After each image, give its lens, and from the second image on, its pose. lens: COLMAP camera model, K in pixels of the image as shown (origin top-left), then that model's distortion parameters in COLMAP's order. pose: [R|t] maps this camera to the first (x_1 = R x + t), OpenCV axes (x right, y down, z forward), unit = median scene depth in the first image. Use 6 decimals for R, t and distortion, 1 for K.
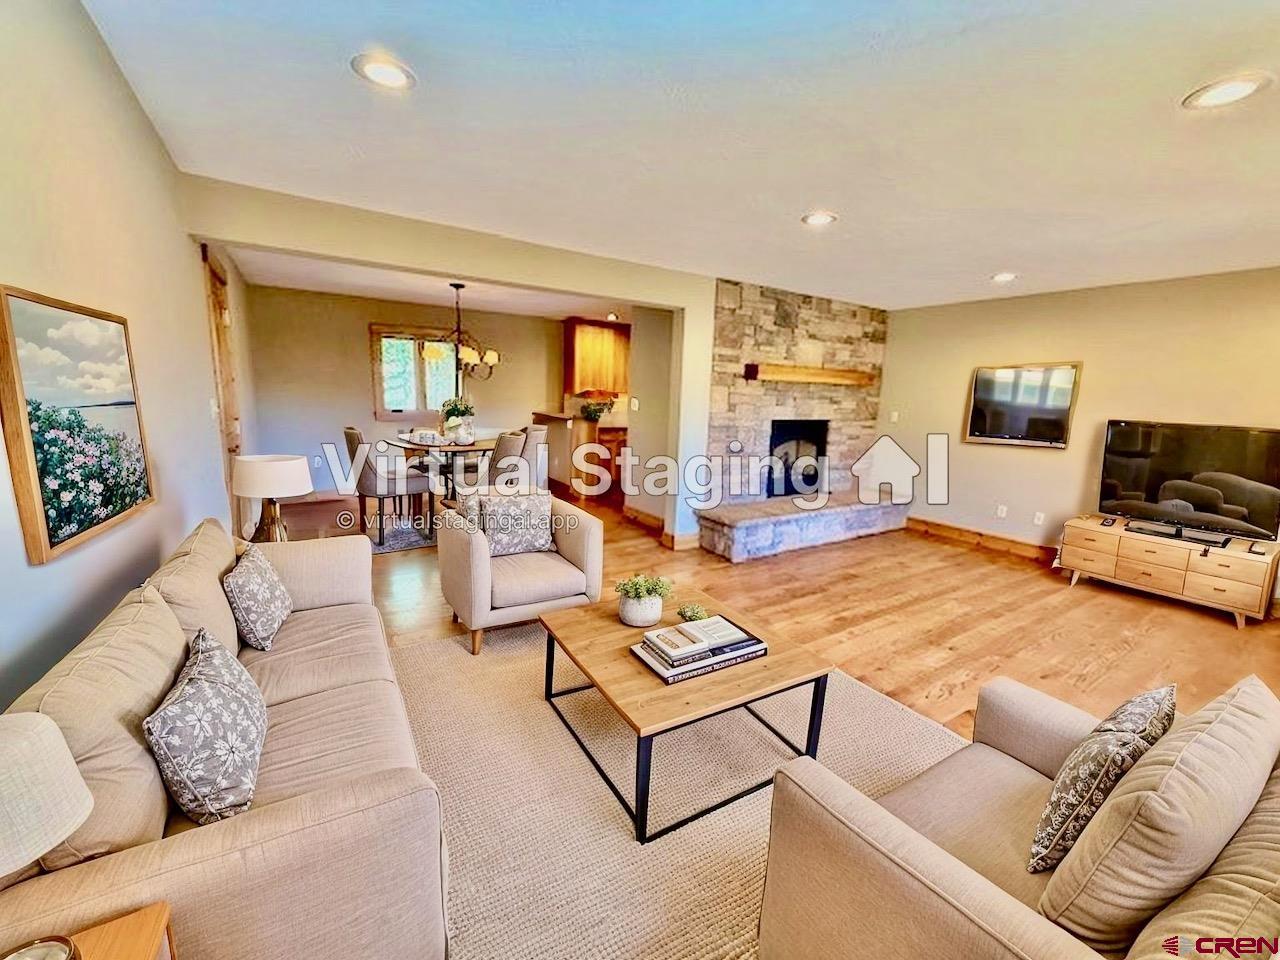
lens RADIAL K [[508.8, 0, 634.2], [0, 508.8, 486.0], [0, 0, 1]] dist [-0.007715, -0.000017]
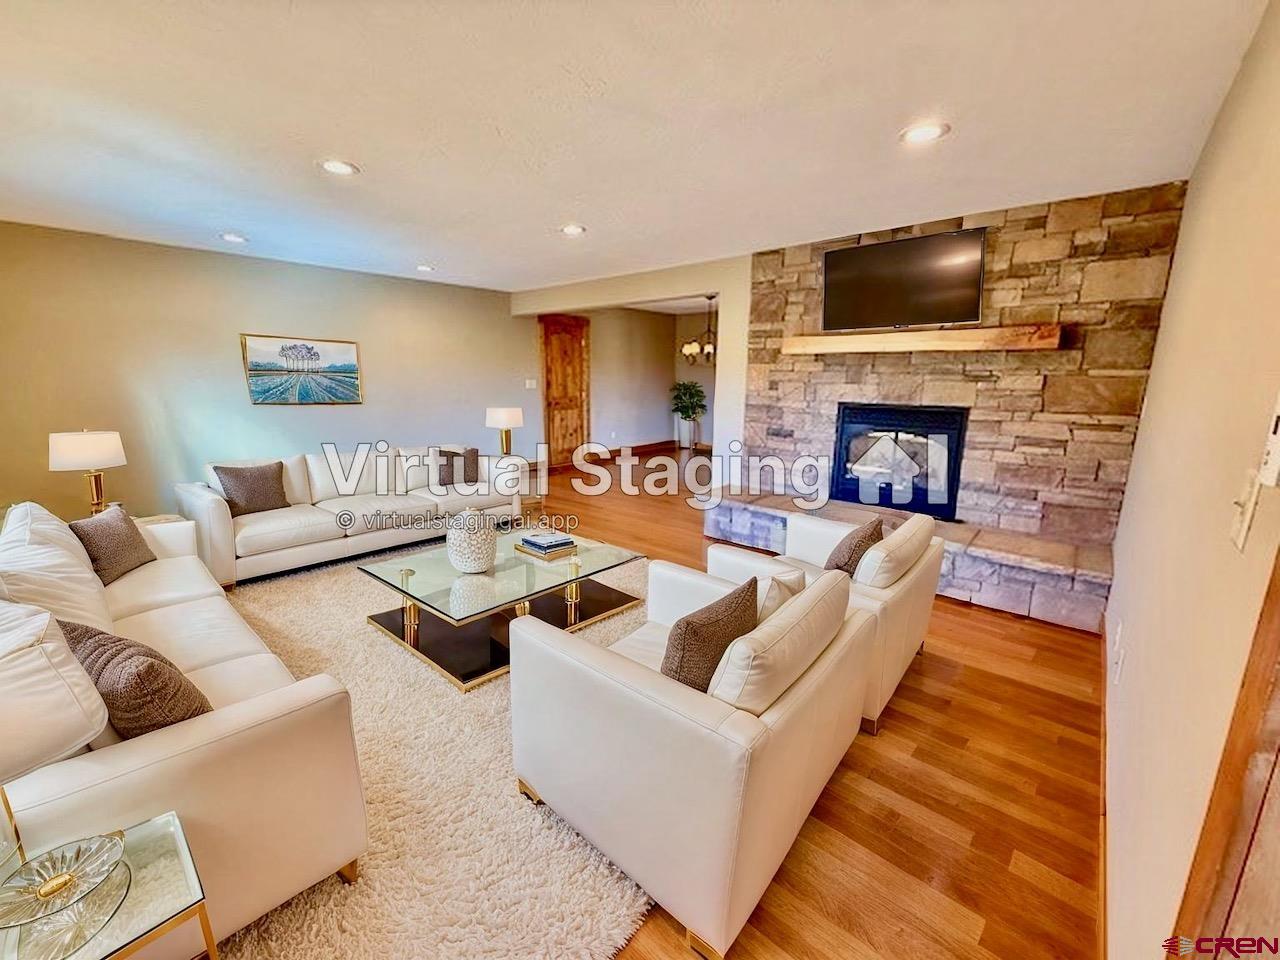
lens RADIAL K [[508.8, 0, 632.5], [0, 508.8, 478.8], [0, 0, 1]] dist [-0.007715, -0.000017]
pose [[0.269441, 0.157242, -0.950093, 1.027238], [-0.179625, 0.977472, 0.110832, -0.045367], [0.946116, 0.140798, 0.291615, 0.512733]]
